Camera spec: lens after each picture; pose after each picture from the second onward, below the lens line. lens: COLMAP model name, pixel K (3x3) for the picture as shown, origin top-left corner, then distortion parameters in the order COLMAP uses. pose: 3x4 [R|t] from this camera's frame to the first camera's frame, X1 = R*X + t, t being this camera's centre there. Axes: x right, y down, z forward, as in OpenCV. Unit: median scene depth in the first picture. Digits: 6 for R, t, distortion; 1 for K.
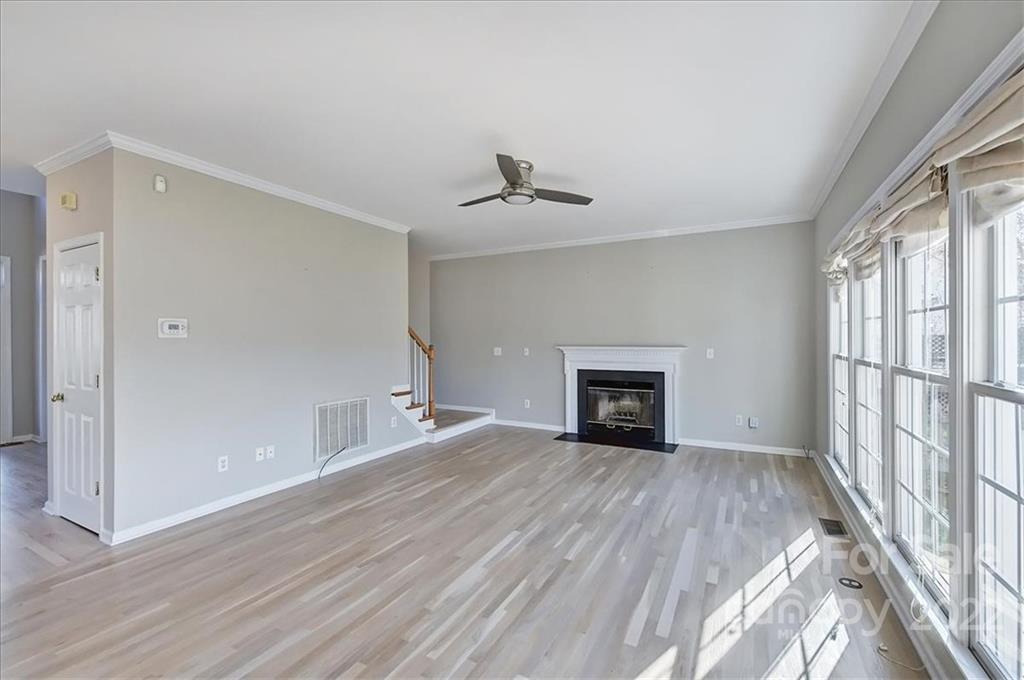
lens RADIAL K [[429.0, 0, 513.2], [0, 429.0, 331.4], [0, 0, 1]] dist [-0.002177, 0.000041]
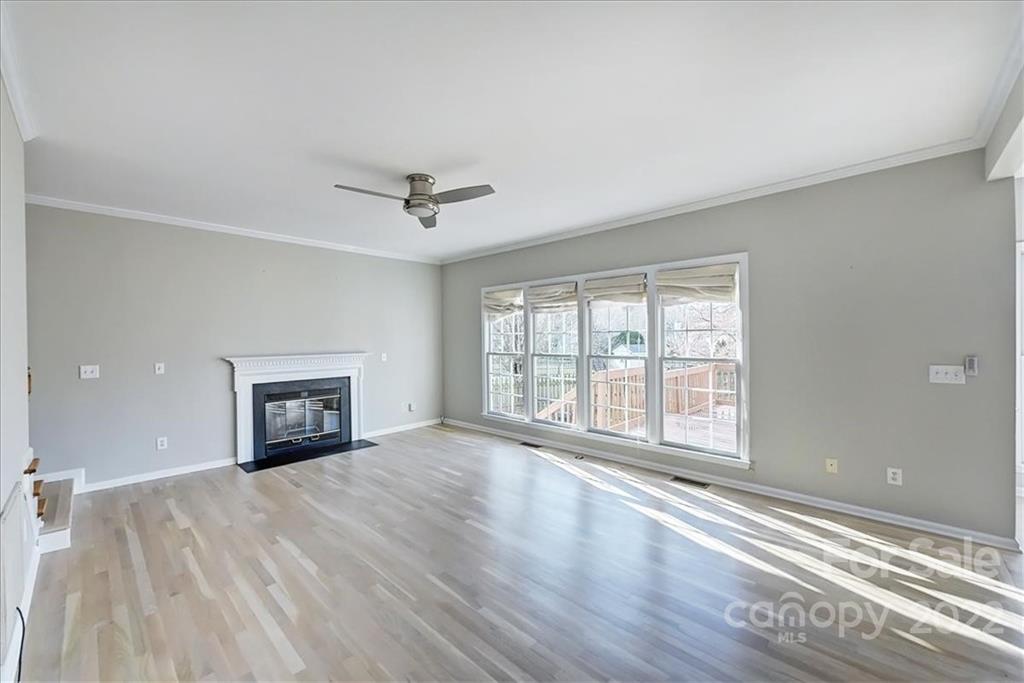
lens RADIAL K [[408.2, 0, 515.9], [0, 408.2, 338.4], [0, 0, 1]] dist [-0.003387, -0.000173]
pose [[0.261767, -0.001636, 0.965130, -0.694036], [-0.002688, 0.999993, 0.002424, -0.006102], [-0.965127, -0.003228, 0.261760, 0.424419]]
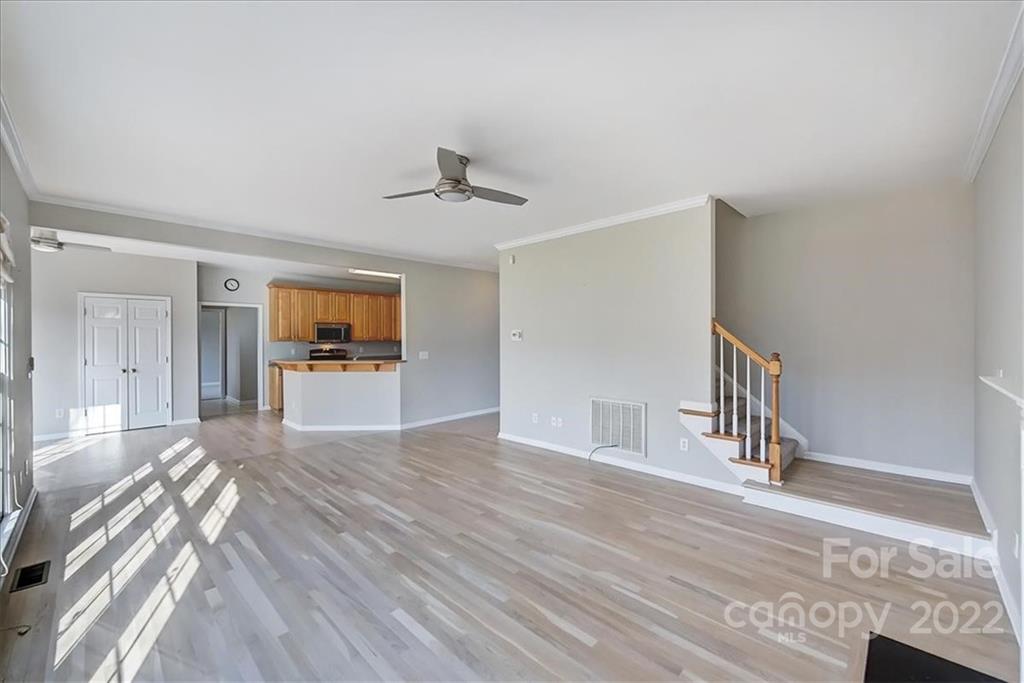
lens RADIAL K [[408.2, 0, 519.5], [0, 408.2, 339.4], [0, 0, 1]] dist [-0.003387, -0.000173]
pose [[-0.262467, 0.009305, -0.964896, 0.664308], [0.020043, 0.999790, 0.004190, 0.002947], [0.964733, -0.018239, -0.262598, 1.094404]]
